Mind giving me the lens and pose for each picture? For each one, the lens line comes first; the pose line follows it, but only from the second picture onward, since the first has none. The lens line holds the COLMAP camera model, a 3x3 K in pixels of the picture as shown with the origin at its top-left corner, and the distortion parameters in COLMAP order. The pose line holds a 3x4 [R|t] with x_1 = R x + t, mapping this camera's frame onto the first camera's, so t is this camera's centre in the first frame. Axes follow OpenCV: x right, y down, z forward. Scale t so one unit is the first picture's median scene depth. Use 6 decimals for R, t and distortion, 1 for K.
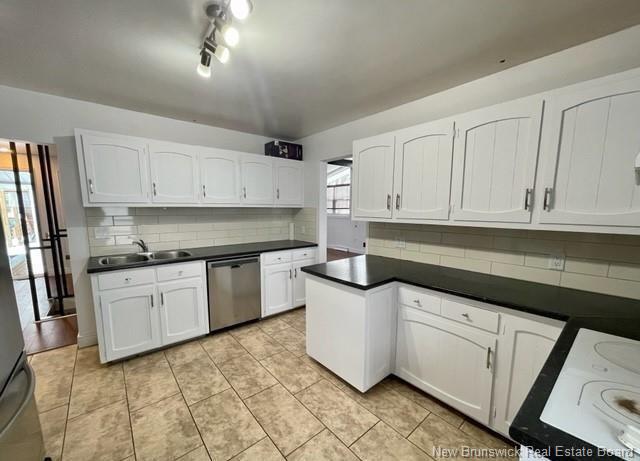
lens RADIAL K [[259.6, 0, 316.6], [0, 259.6, 240.8], [0, 0, 1]] dist [0.004201, 0.000381]
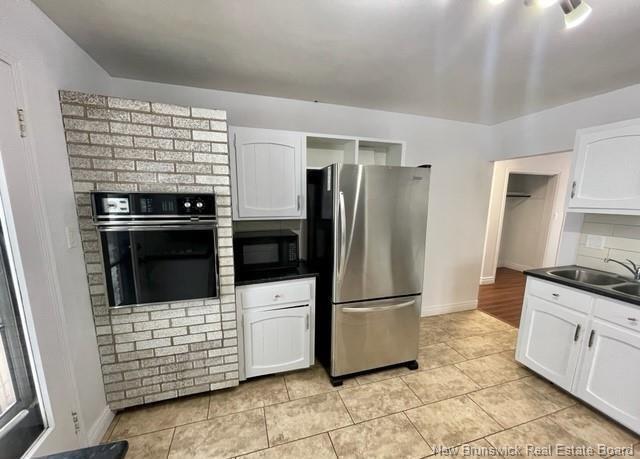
lens RADIAL K [[259.6, 0, 320.0], [0, 259.6, 242.0], [0, 0, 1]] dist [0.004201, 0.000381]
pose [[-0.380317, 0.156648, -0.911493, 0.426287], [-0.128355, 0.967074, 0.219755, -0.139971], [0.915906, 0.200571, -0.347688, 0.635292]]
